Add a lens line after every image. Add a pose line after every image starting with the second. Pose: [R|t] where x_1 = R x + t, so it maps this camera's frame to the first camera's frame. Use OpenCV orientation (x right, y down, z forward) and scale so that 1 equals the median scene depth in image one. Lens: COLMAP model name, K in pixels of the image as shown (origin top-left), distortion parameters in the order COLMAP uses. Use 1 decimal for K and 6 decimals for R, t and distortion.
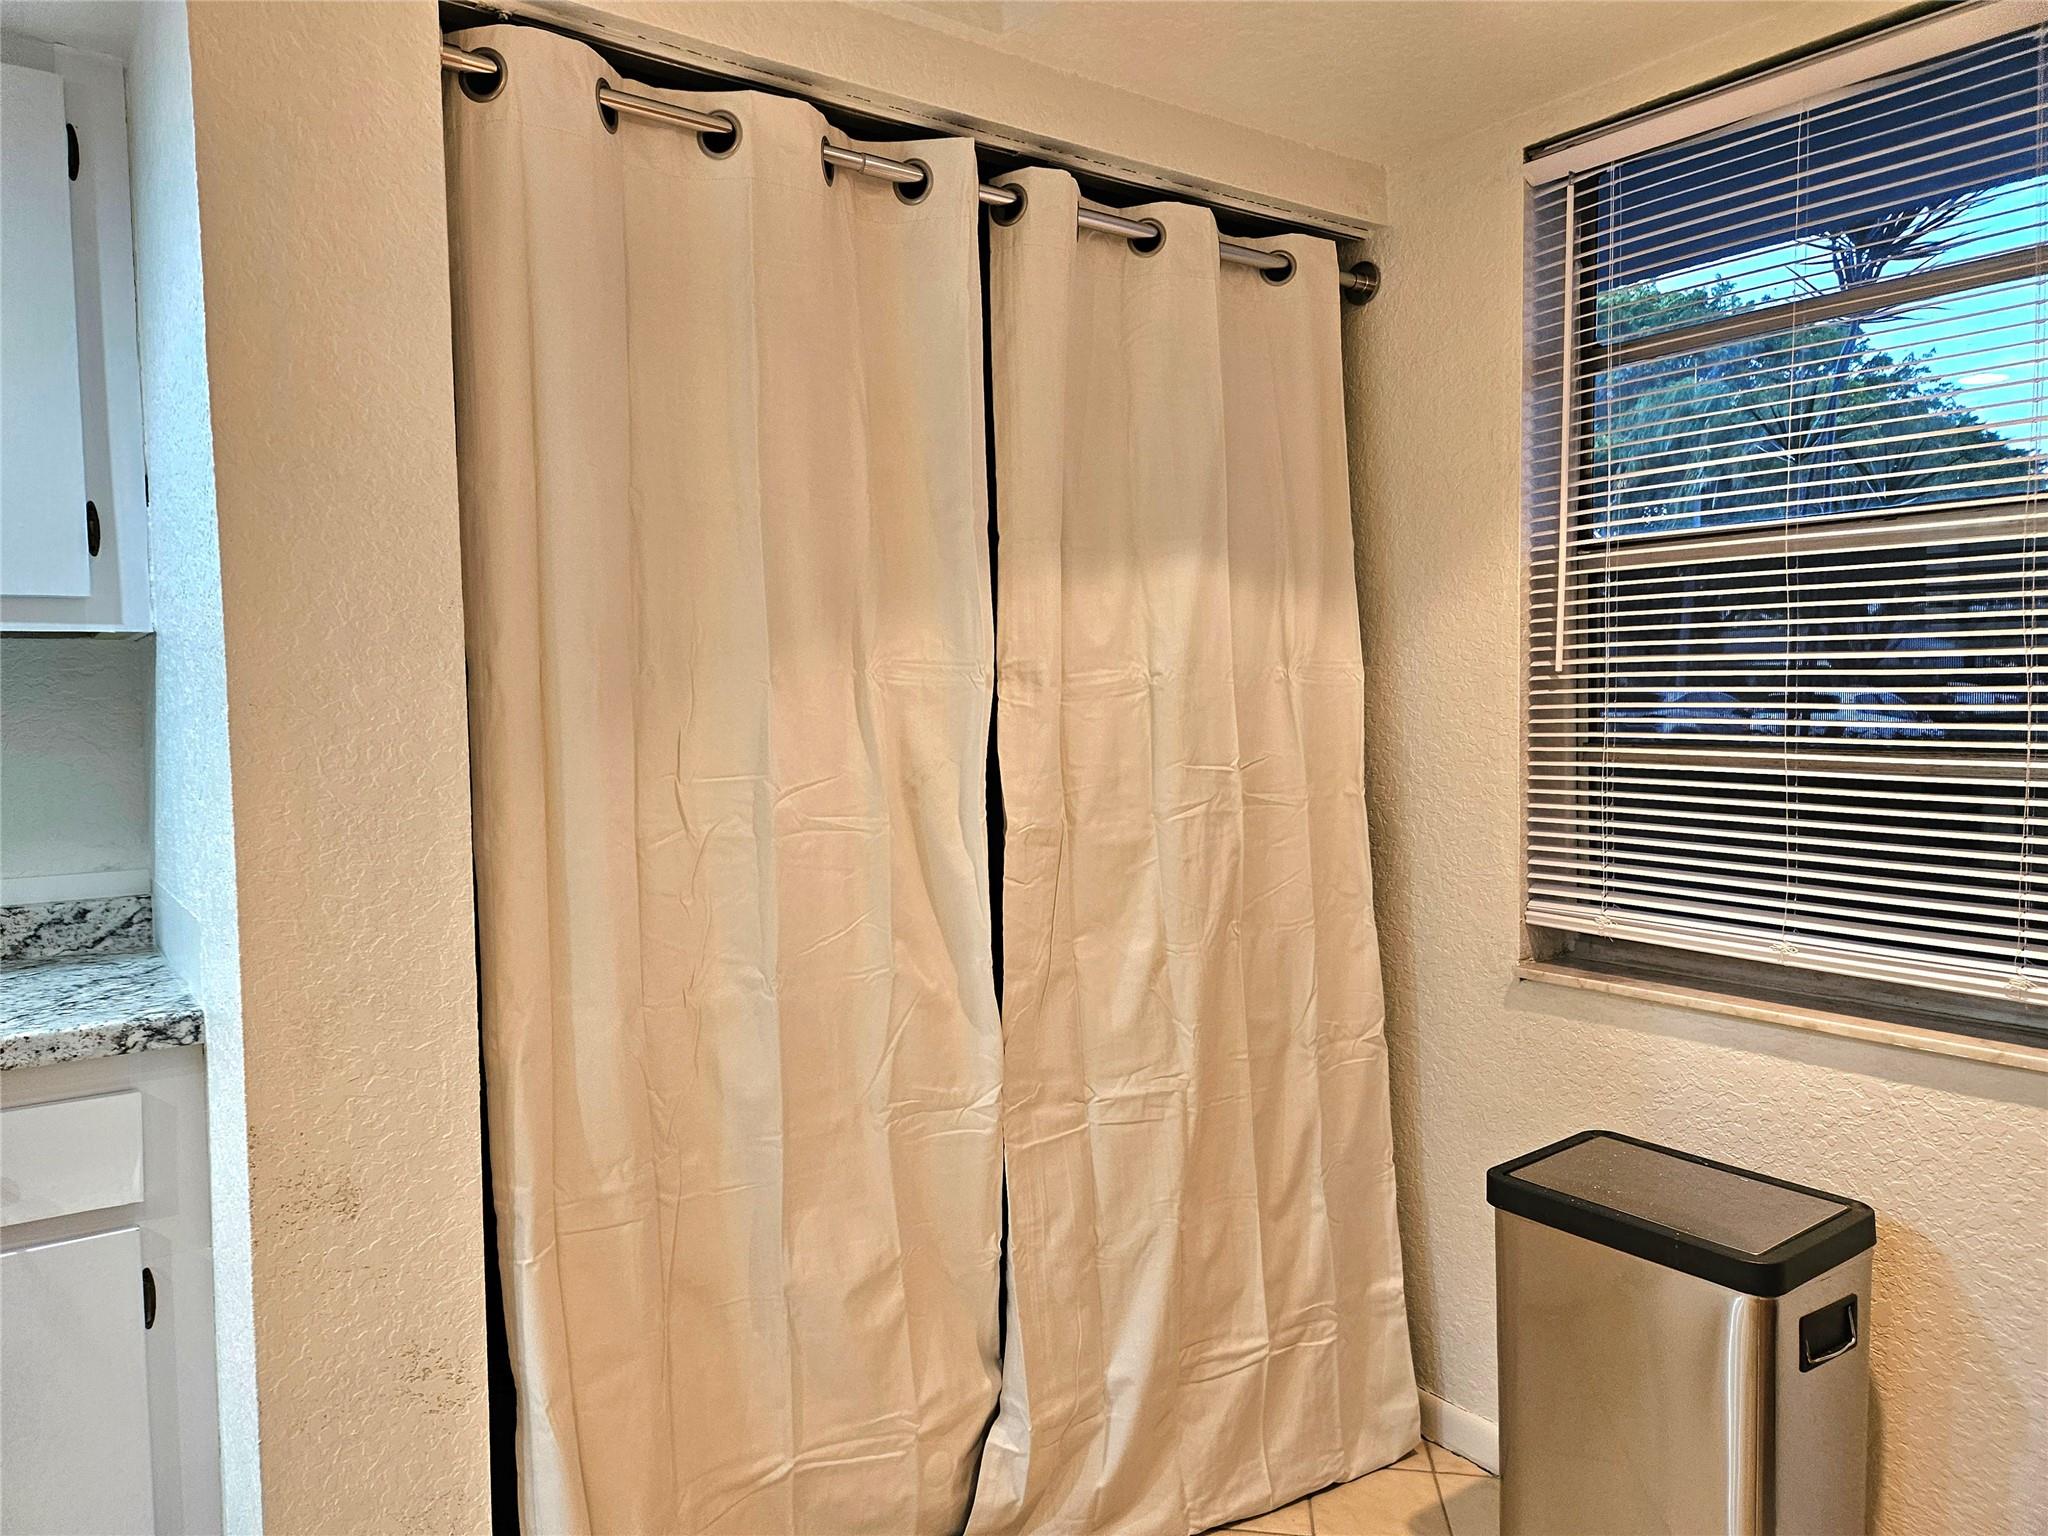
lens RADIAL K [[1372.1, 0, 979.9], [0, 1372.1, 768.1], [0, 0, 1]] dist [0.076245, -0.070638]
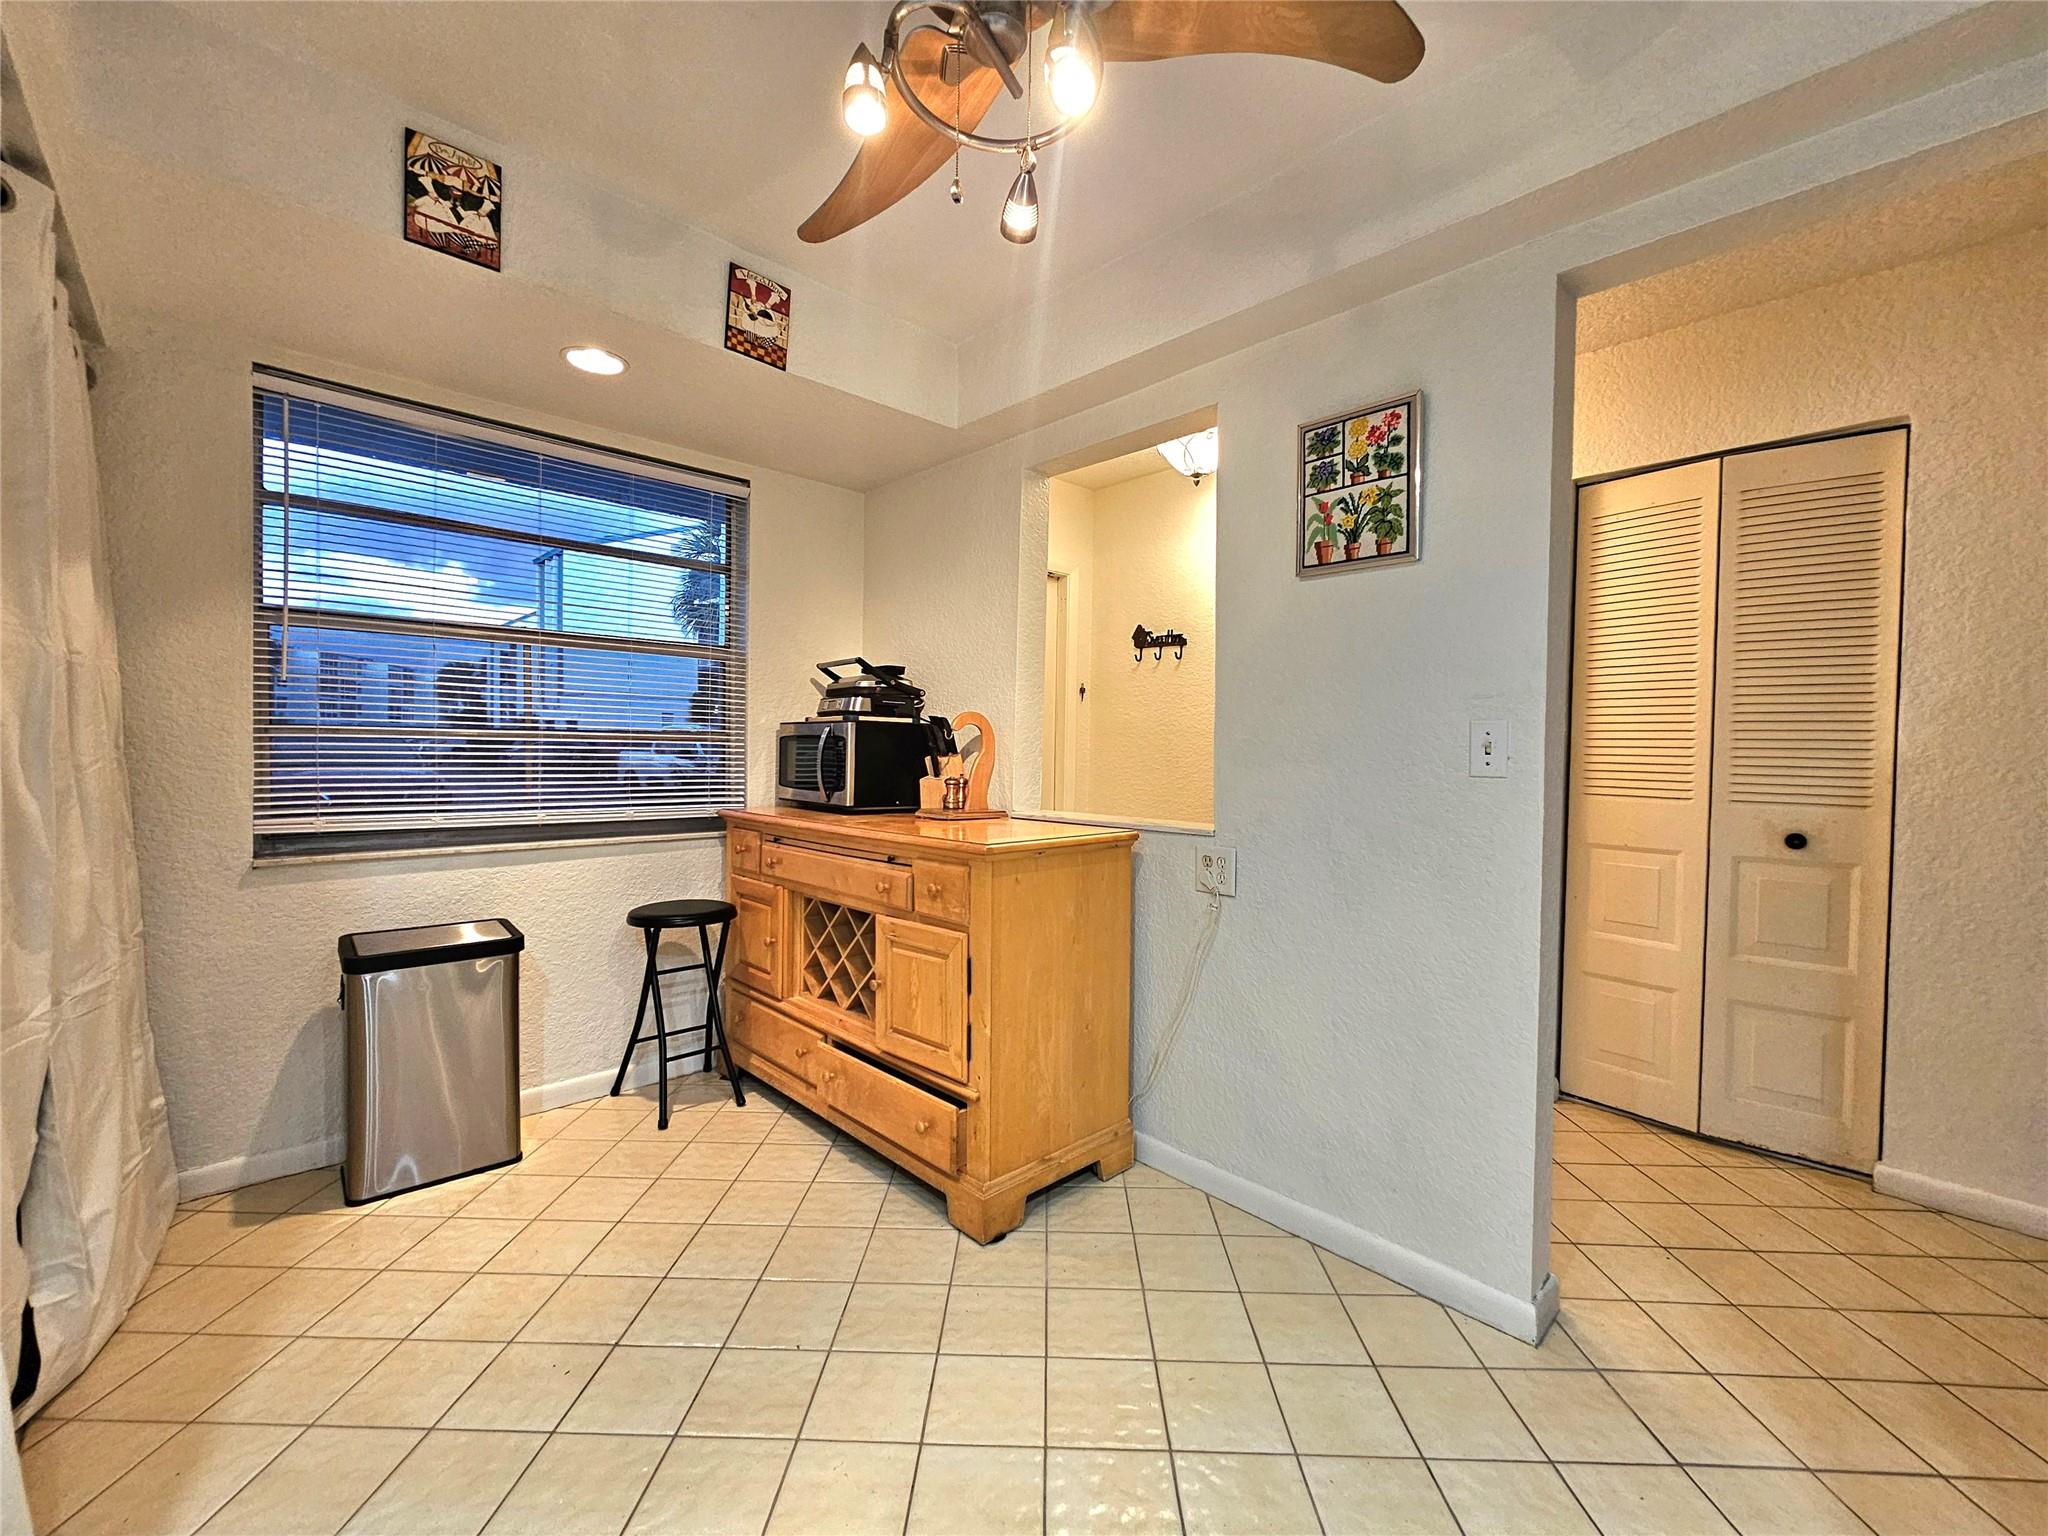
lens RADIAL K [[837.9, 0, 1032.9], [0, 837.9, 766.4], [0, 0, 1]] dist [-0.001347, 0.000177]
pose [[-0.151570, -0.010337, 0.988393, -0.838254], [0.040659, 0.999034, 0.016683, 0.064098], [-0.987610, 0.042716, -0.151003, 0.293183]]
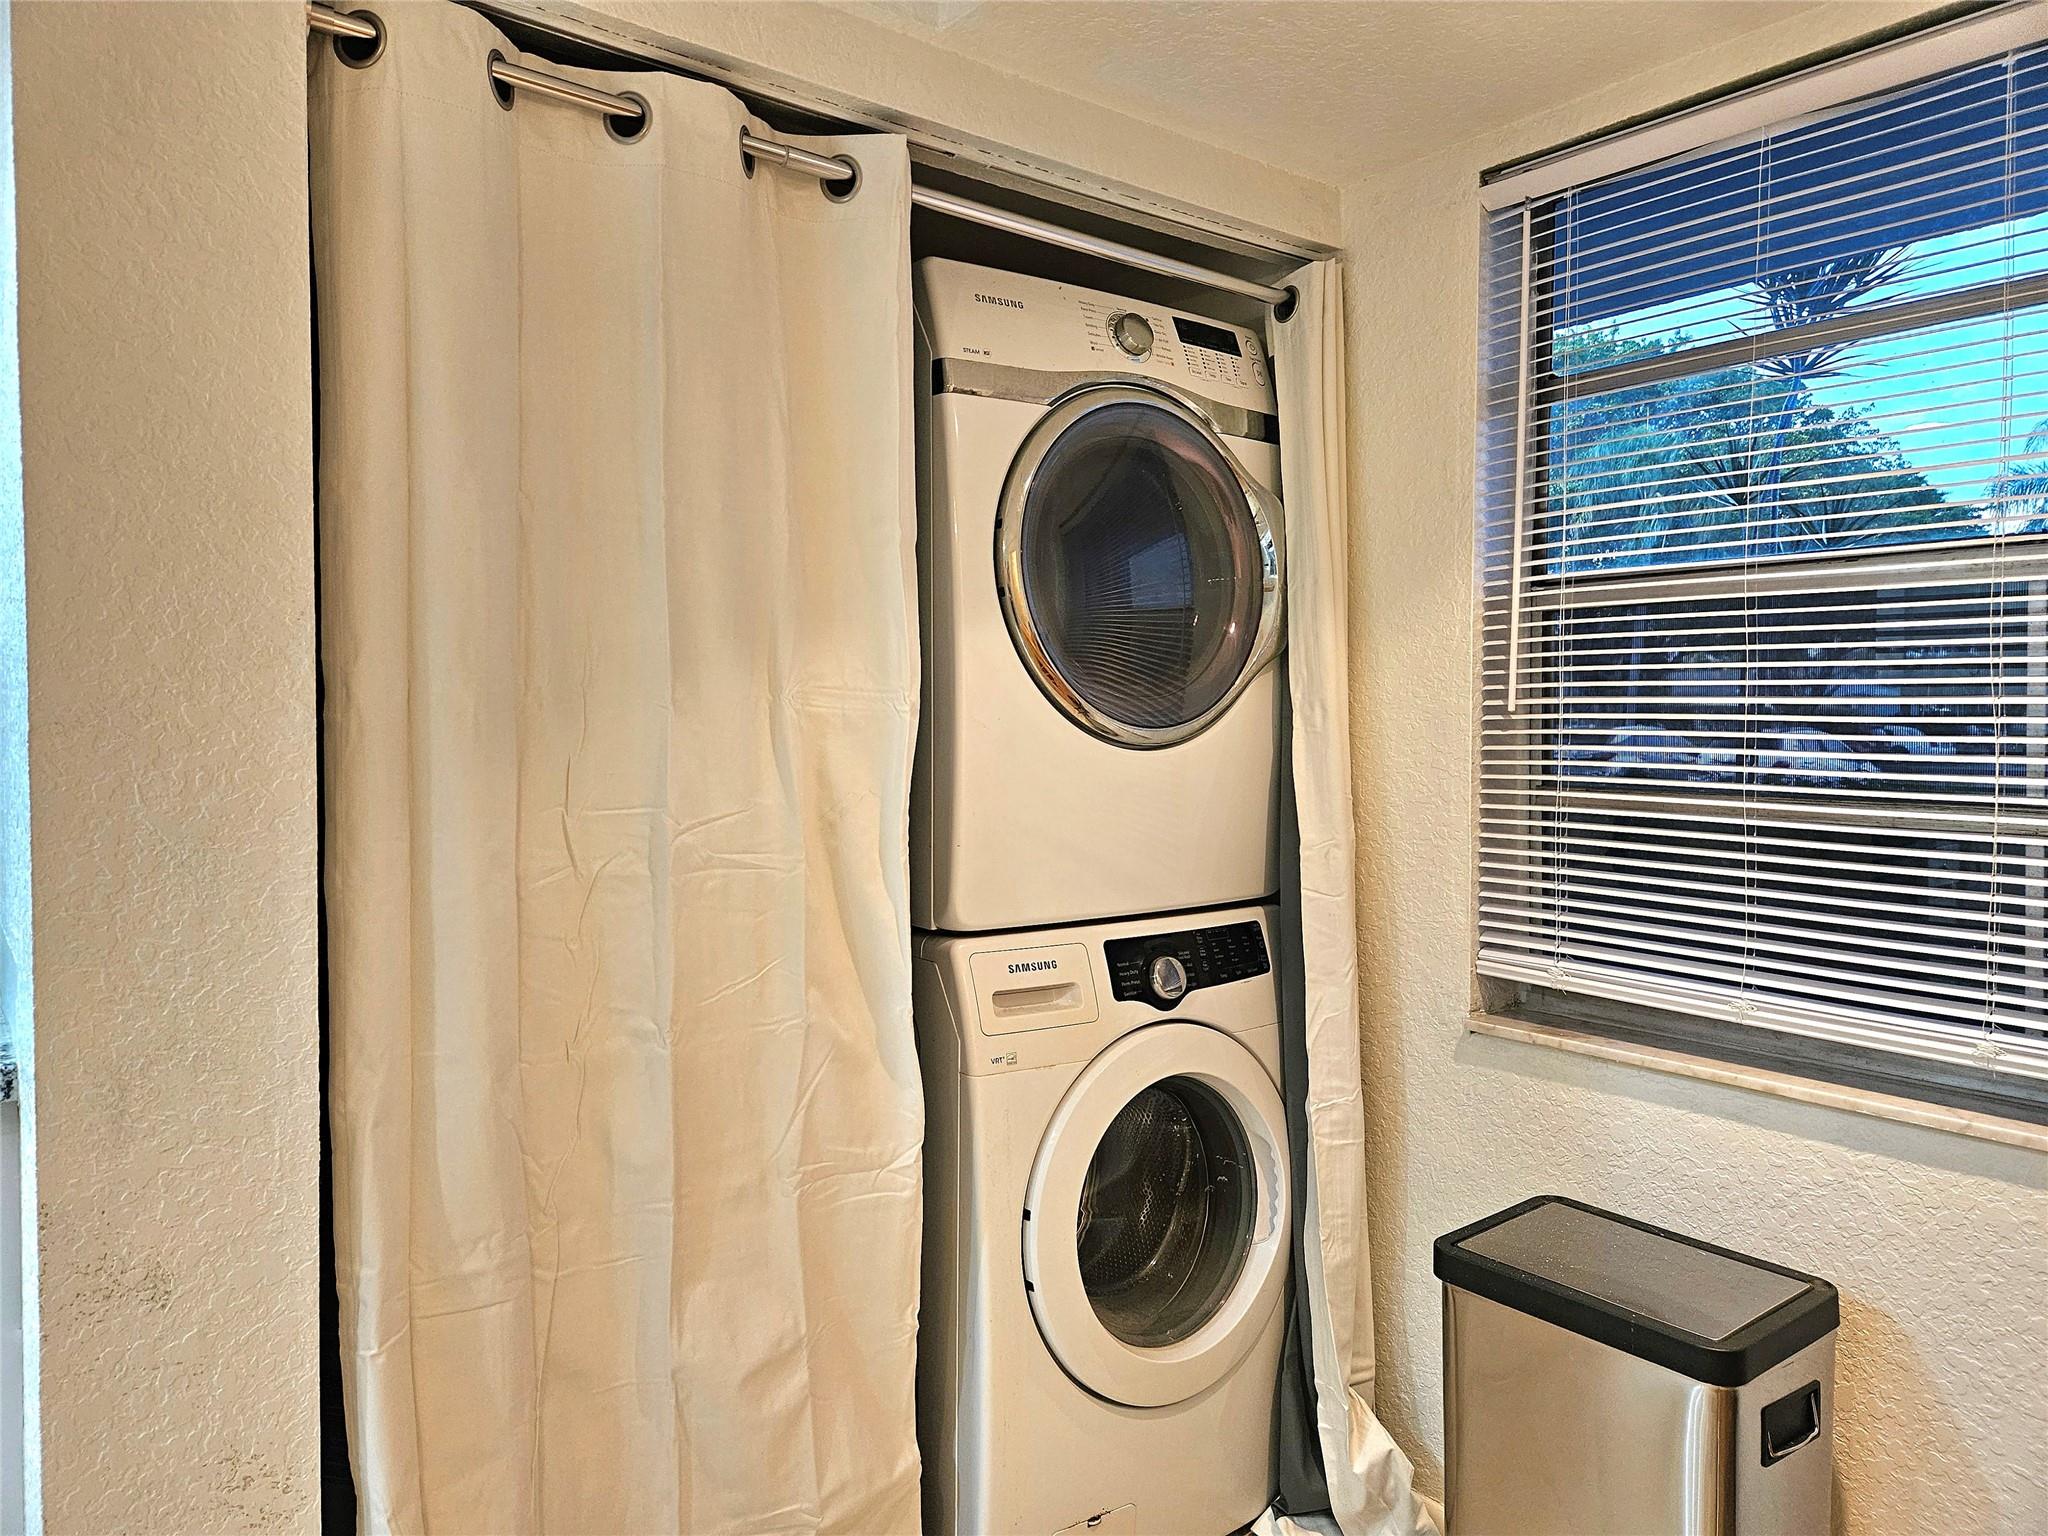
lens RADIAL K [[1365.3, 0, 1003.3], [0, 1365.3, 760.0], [0, 0, 1]] dist [0.079509, -0.072176]
pose [[0.999008, 0.016952, 0.041182, 0.030142], [-0.015936, 0.999563, -0.024880, -0.007514], [-0.041586, 0.024199, 0.998842, 0.070434]]
